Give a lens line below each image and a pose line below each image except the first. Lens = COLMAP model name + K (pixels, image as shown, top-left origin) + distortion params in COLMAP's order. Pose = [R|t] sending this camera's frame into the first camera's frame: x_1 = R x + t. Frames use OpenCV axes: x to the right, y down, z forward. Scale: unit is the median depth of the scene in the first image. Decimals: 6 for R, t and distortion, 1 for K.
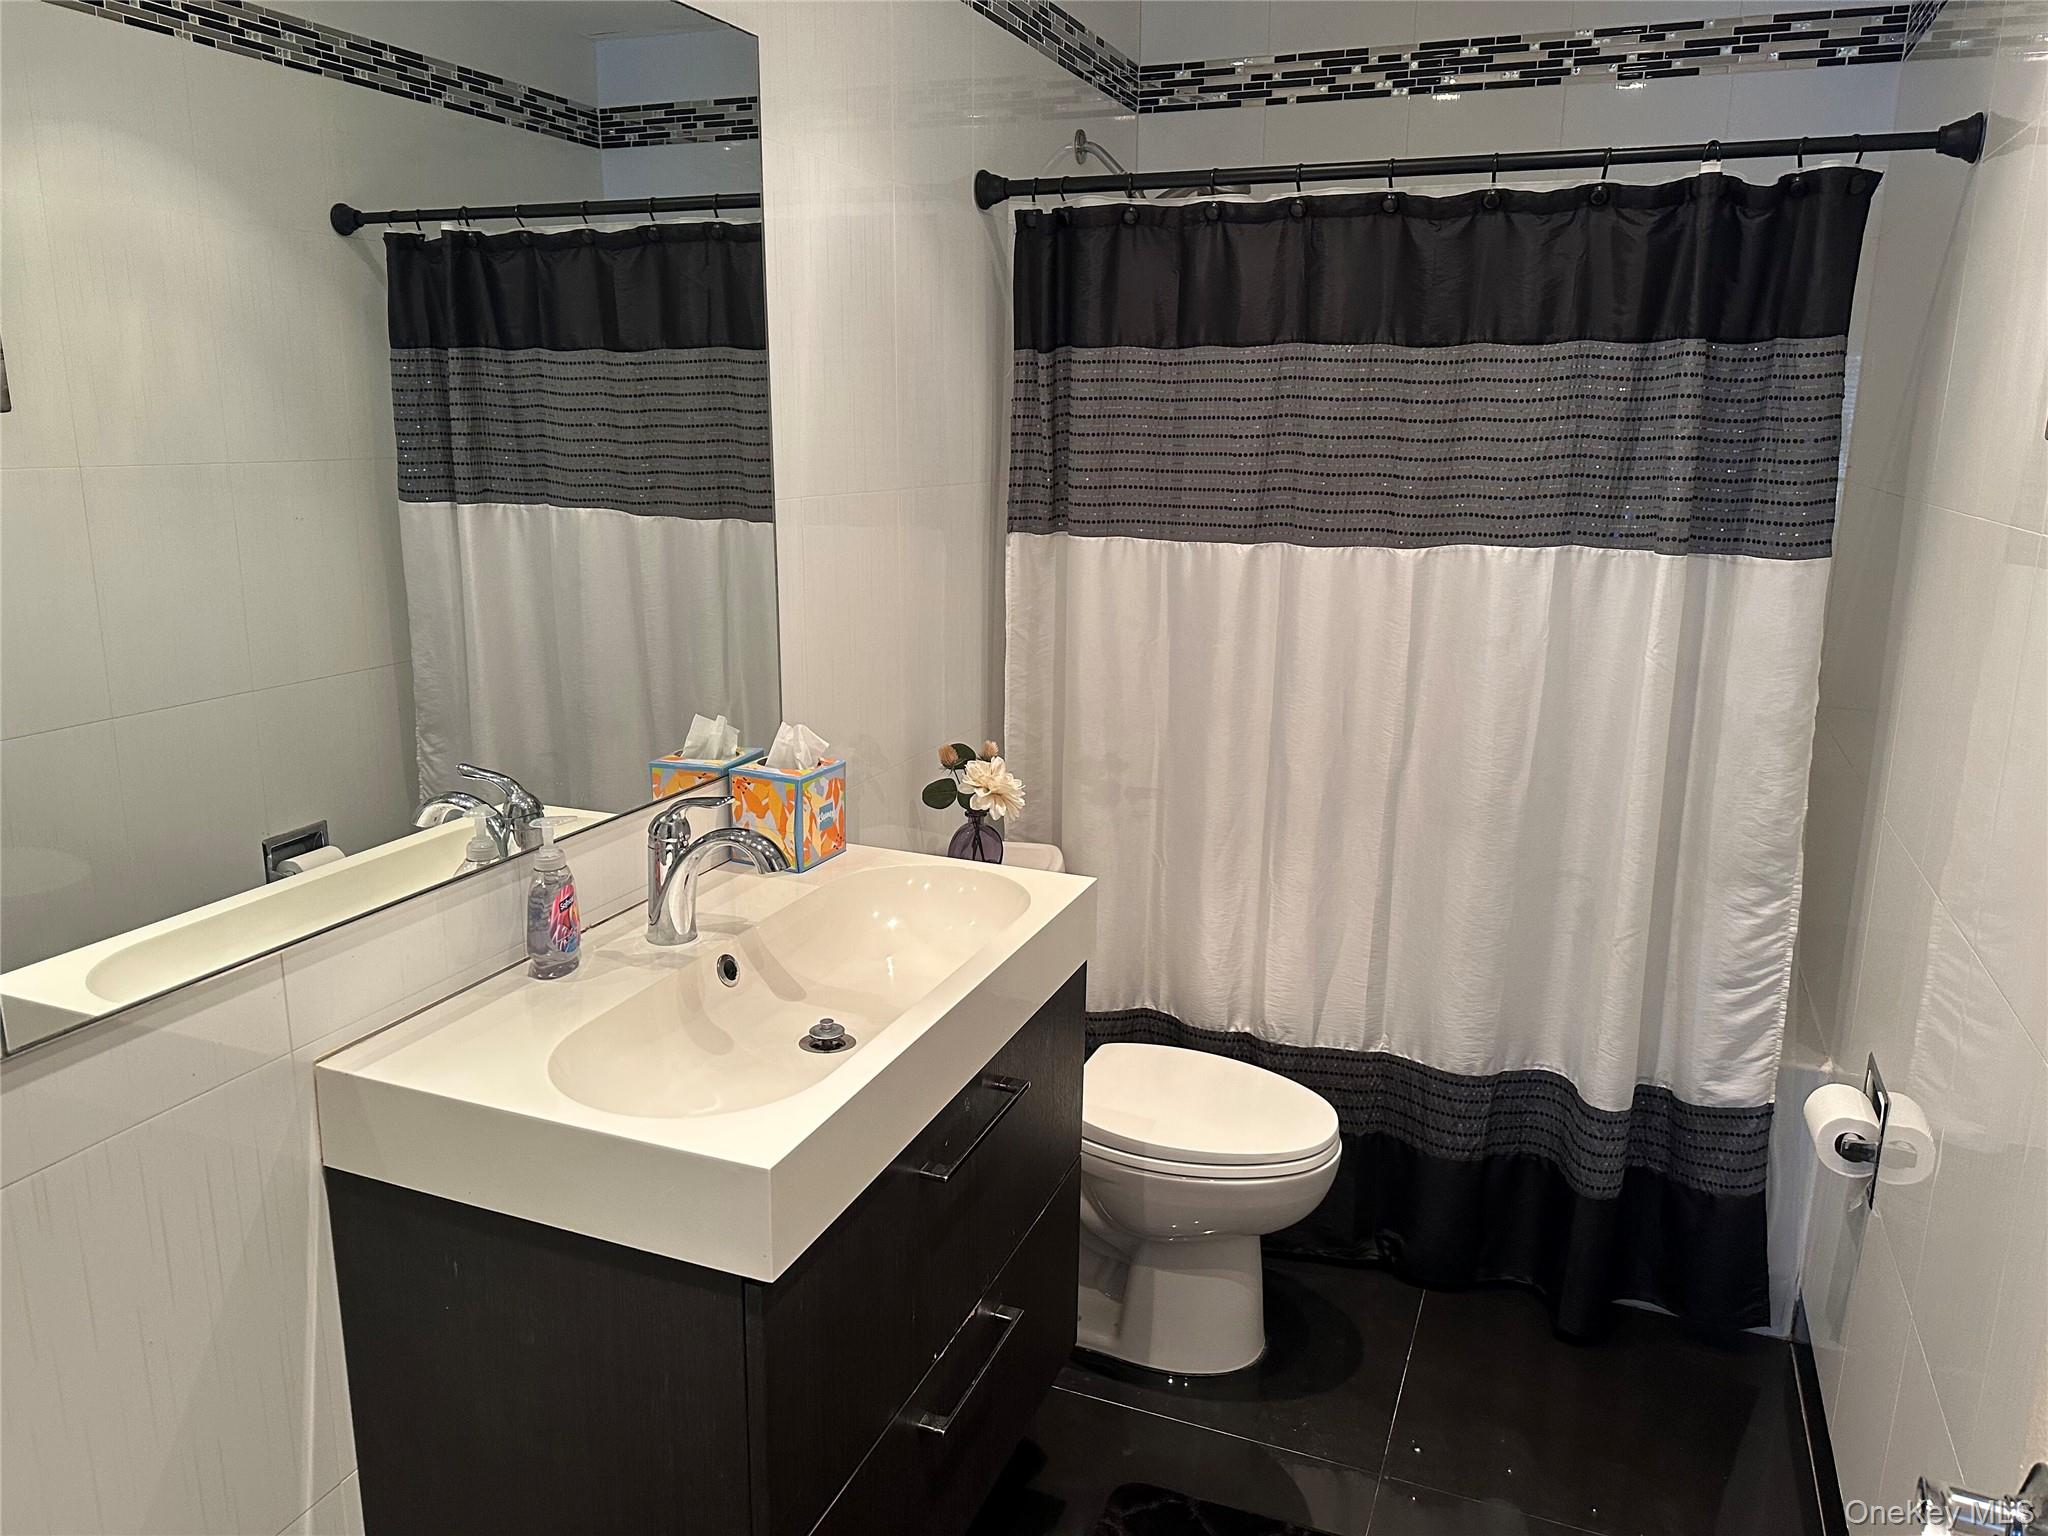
lens RADIAL K [[1448.4, 0, 1023.3], [0, 1448.4, 761.3], [0, 0, 1]] dist [0.065750, -0.087209]
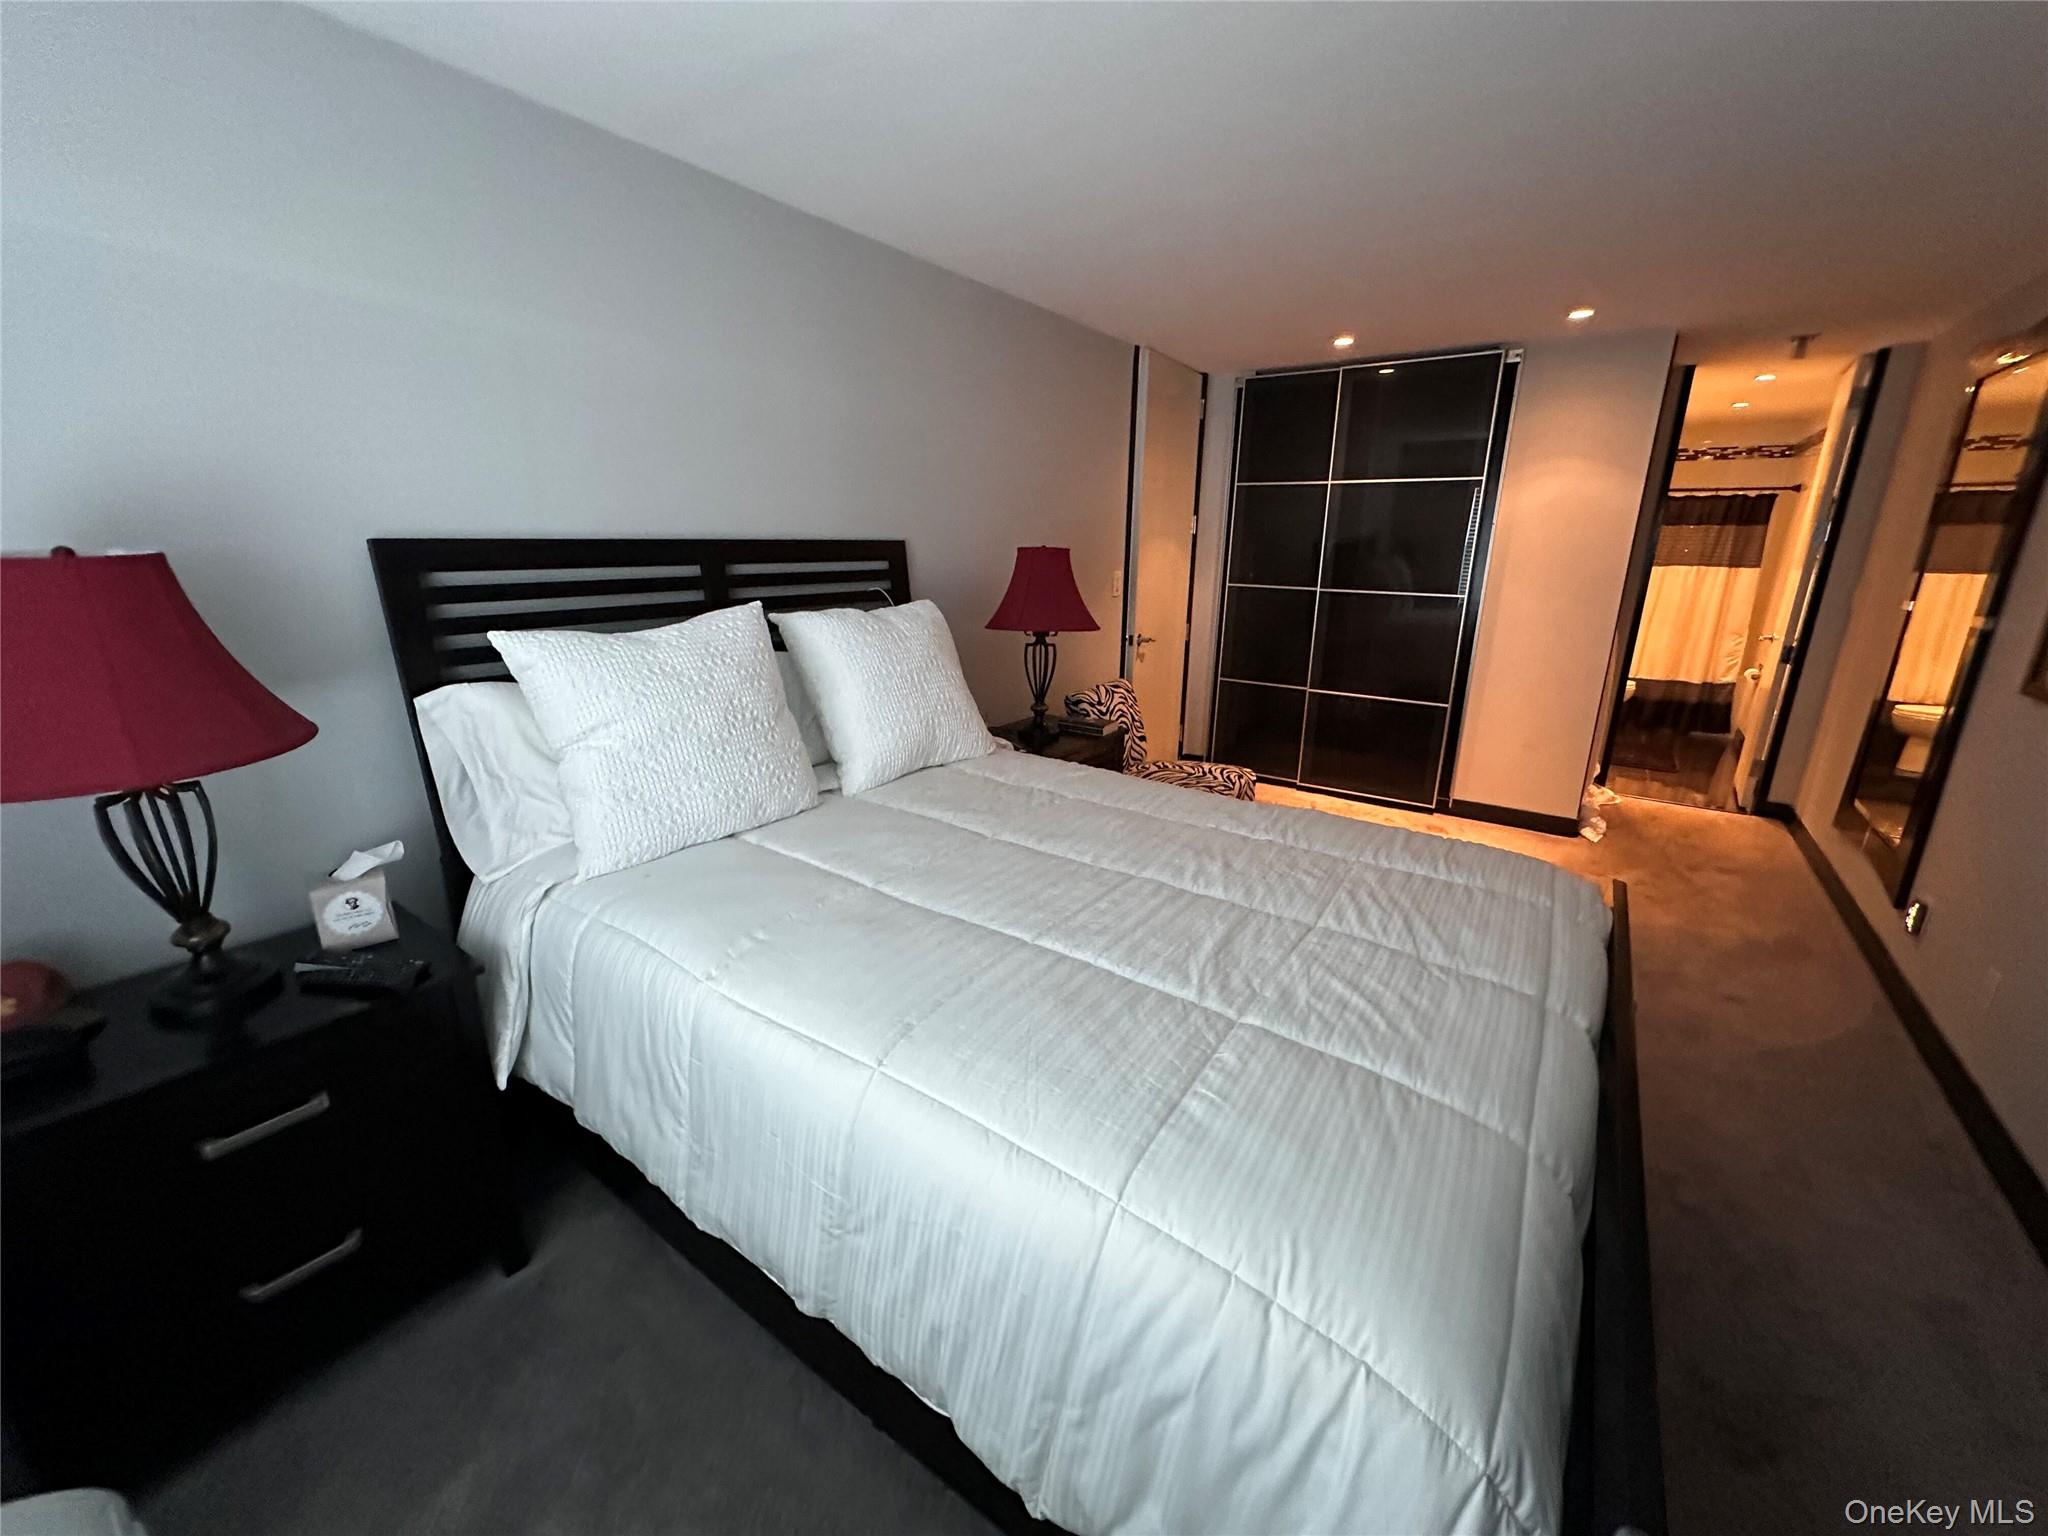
lens RADIAL K [[824.0, 0, 1028.5], [0, 824.0, 772.4], [0, 0, 1]] dist [-0.006320, 0.000697]
pose [[0.975255, 0.063775, -0.211687, -1.212102], [-0.053483, 0.997108, 0.053997, 0.518994], [0.214518, -0.041339, 0.975845, -2.228361]]
